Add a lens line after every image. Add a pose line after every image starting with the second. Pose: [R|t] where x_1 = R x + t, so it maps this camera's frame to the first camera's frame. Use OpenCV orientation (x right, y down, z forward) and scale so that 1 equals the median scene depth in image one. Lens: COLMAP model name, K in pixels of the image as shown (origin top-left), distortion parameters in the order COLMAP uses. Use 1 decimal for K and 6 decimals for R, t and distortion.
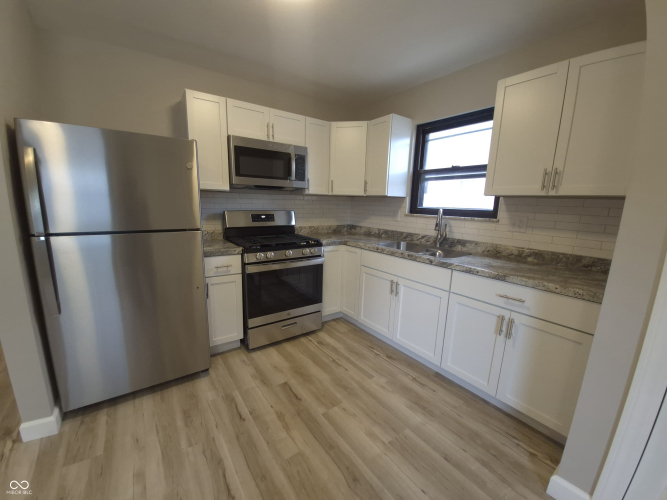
lens RADIAL K [[263.0, 0, 325.9], [0, 263.0, 254.6], [0, 0, 1]] dist [-0.002601, -0.010655]
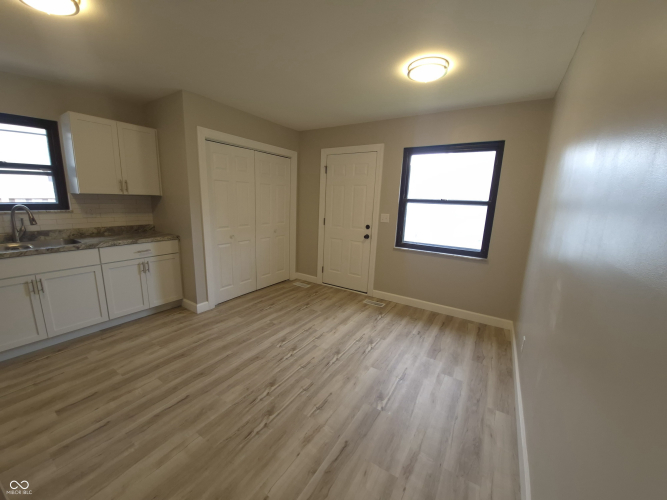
lens RADIAL K [[263.0, 0, 325.9], [0, 263.0, 254.6], [0, 0, 1]] dist [-0.002601, -0.010655]
pose [[-0.369805, -0.226878, 0.900983, -0.939108], [0.139387, 0.945205, 0.295225, -0.115675], [-0.918594, 0.234761, -0.317918, 0.258397]]
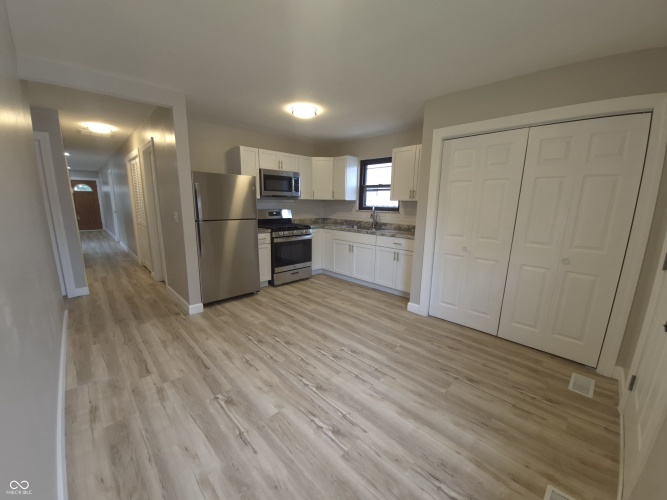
lens RADIAL K [[263.0, 0, 325.9], [0, 263.0, 254.6], [0, 0, 1]] dist [-0.002601, -0.010655]
pose [[0.989150, -0.040060, 0.141344, -0.186864], [0.039404, 0.999196, 0.007437, 0.143112], [-0.141528, -0.001787, 0.989933, -0.838732]]
